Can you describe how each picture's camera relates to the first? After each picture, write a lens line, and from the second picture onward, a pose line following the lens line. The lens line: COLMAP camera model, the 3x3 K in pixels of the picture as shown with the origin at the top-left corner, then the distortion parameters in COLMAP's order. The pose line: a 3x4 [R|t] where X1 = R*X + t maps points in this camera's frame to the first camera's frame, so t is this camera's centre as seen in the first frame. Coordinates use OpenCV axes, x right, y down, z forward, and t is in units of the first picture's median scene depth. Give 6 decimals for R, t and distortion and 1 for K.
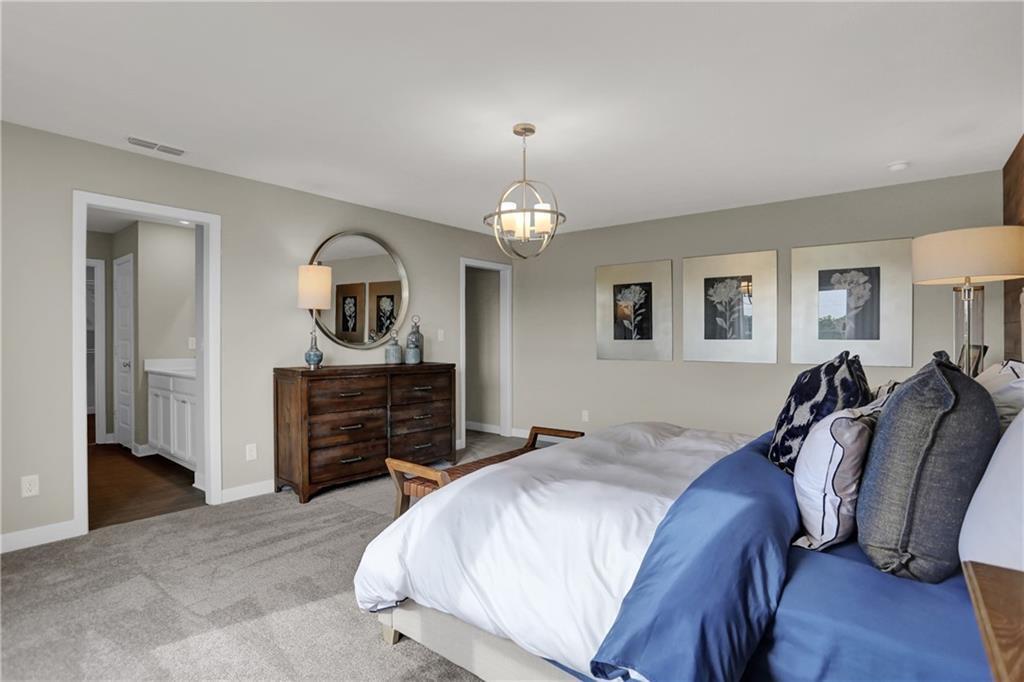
lens RADIAL K [[497.5, 0, 518.0], [0, 497.5, 339.2], [0, 0, 1]] dist [-0.034172, 0.000650]
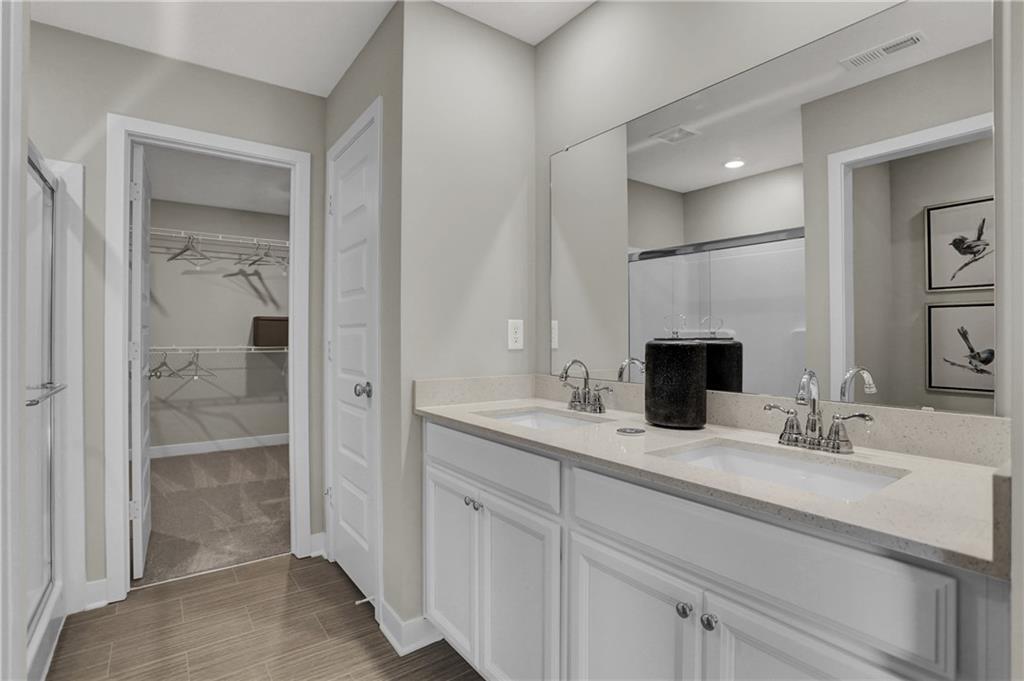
lens RADIAL K [[497.5, 0, 511.1], [0, 497.5, 337.4], [0, 0, 1]] dist [-0.034172, 0.000650]
pose [[0.961034, 0.005820, -0.276369, -0.595046], [-0.005521, 0.999983, 0.001859, 0.009360], [0.276375, -0.000260, 0.961050, 0.666910]]
